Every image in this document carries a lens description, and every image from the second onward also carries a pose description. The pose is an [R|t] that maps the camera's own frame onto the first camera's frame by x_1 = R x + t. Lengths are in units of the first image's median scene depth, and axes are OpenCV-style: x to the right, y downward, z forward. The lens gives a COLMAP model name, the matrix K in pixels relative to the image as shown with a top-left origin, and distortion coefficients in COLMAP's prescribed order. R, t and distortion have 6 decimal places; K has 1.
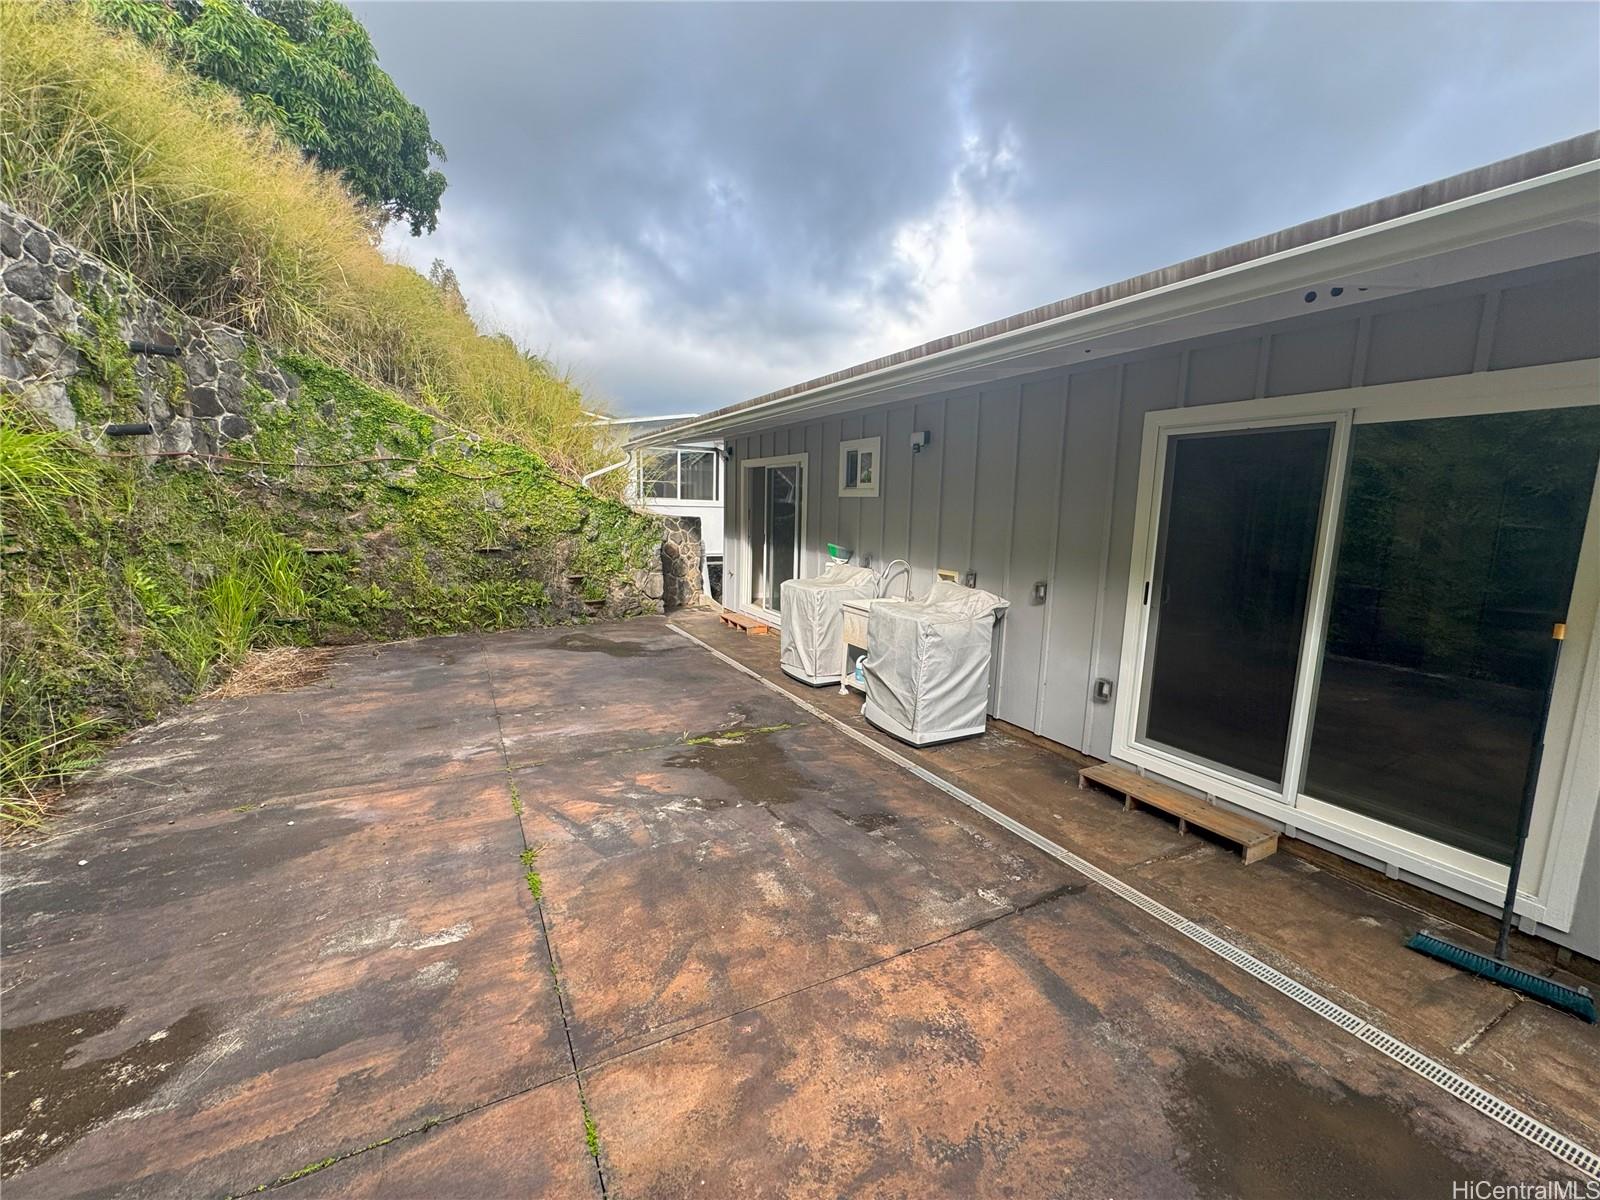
lens RADIAL K [[639.4, 0, 800.0], [0, 639.4, 600.0], [0, 0, 1]] dist [-0.001998, 0.000193]
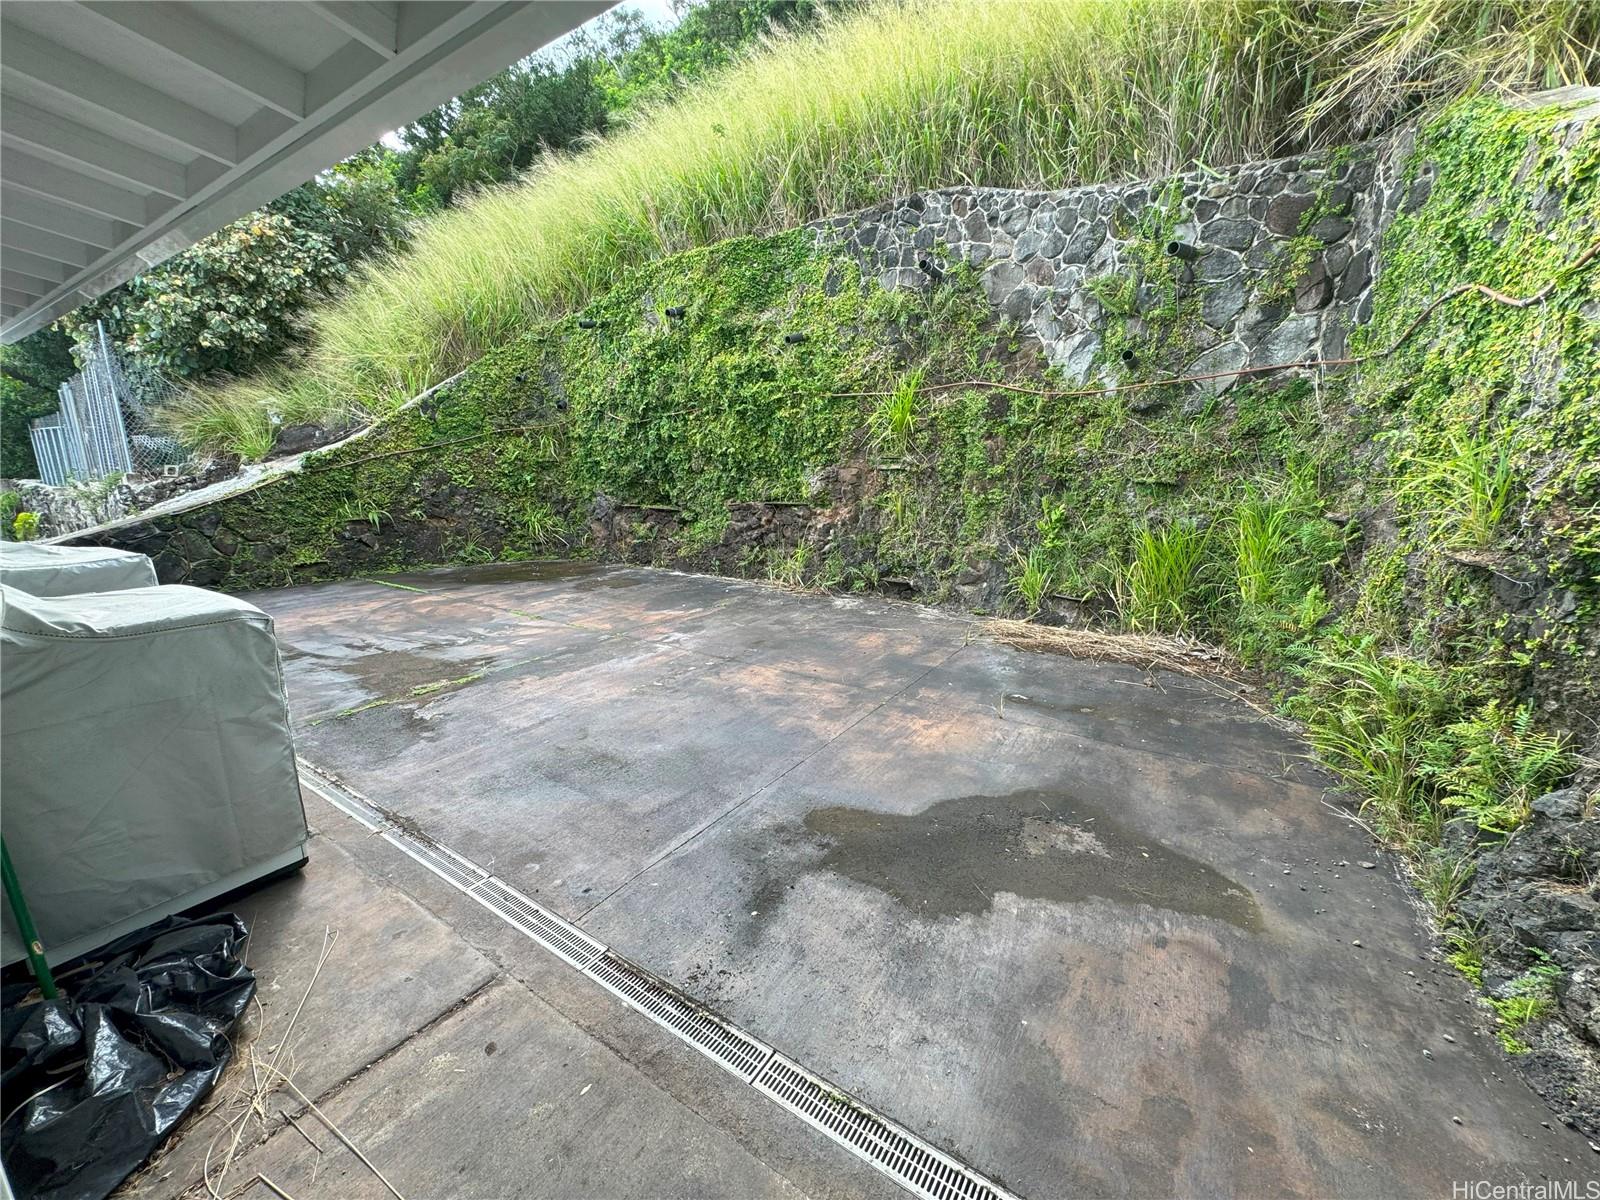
lens RADIAL K [[639.4, 0, 800.0], [0, 639.4, 600.0], [0, 0, 1]] dist [-0.001998, 0.000193]
pose [[-0.883318, 0.074955, -0.462743, -0.124912], [-0.091260, 0.940752, 0.326585, -0.172285], [0.459805, 0.330708, -0.824143, 1.489455]]
